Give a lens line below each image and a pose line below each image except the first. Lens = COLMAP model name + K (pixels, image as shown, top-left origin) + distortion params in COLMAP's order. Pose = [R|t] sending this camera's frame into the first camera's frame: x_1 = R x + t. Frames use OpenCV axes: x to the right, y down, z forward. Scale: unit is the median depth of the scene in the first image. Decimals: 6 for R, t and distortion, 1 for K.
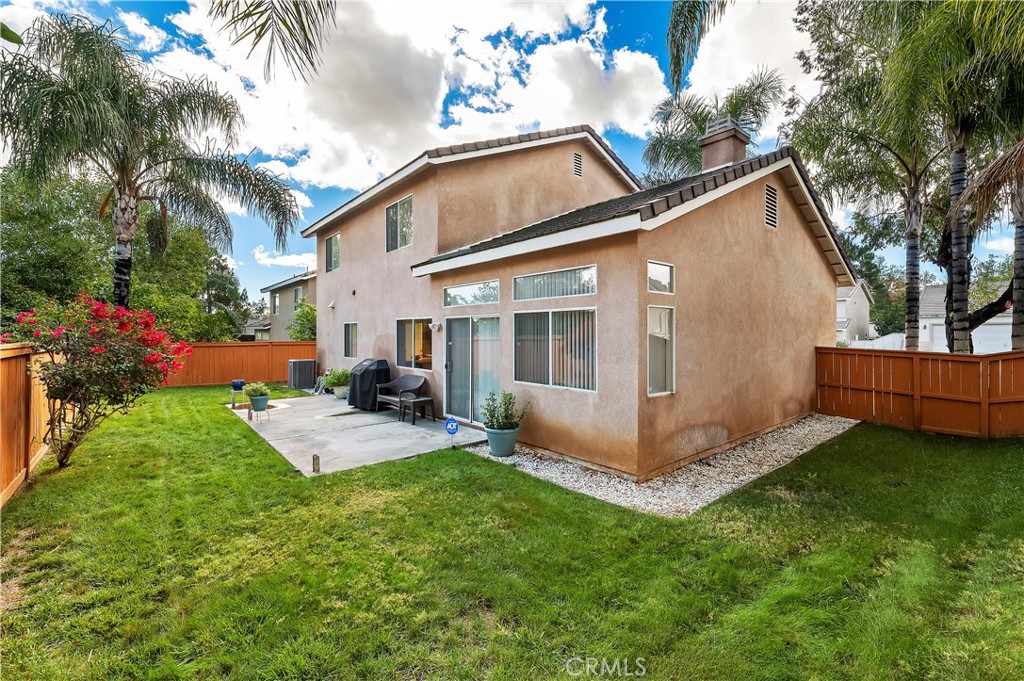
lens RADIAL K [[427.2, 0, 510.5], [0, 427.2, 339.4], [0, 0, 1]] dist [0.002266, -0.000018]
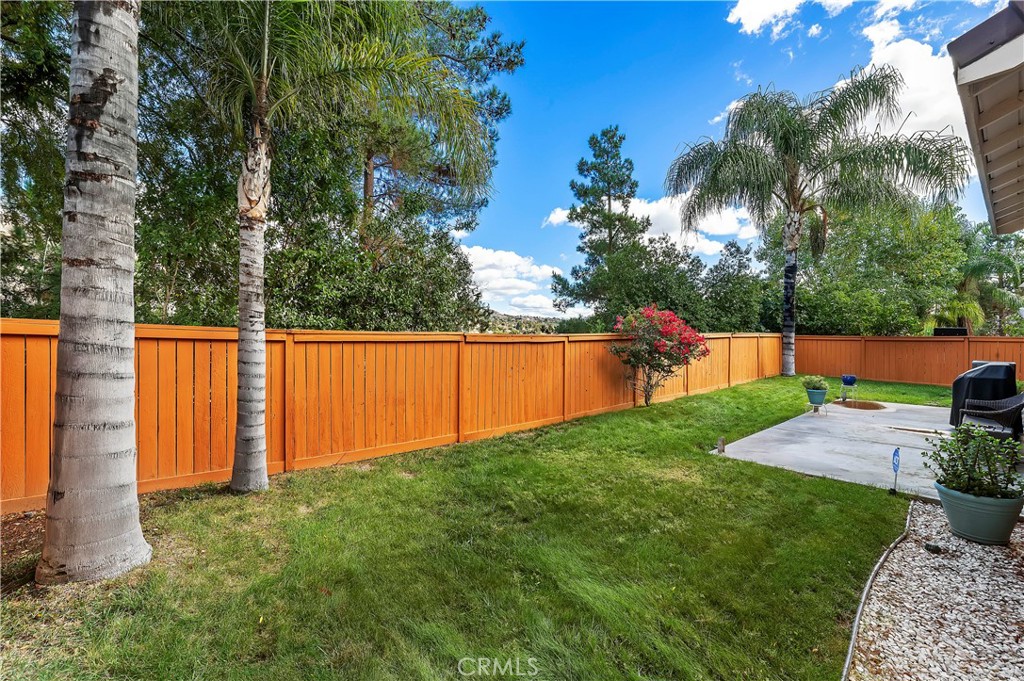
lens RADIAL K [[427.2, 0, 510.1], [0, 427.2, 336.4], [0, 0, 1]] dist [0.002266, -0.000018]
pose [[-0.010329, 0.010017, -0.999896, 0.690281], [-0.001724, 0.999948, 0.010036, 0.000322], [0.999945, 0.001828, -0.010311, 0.495214]]
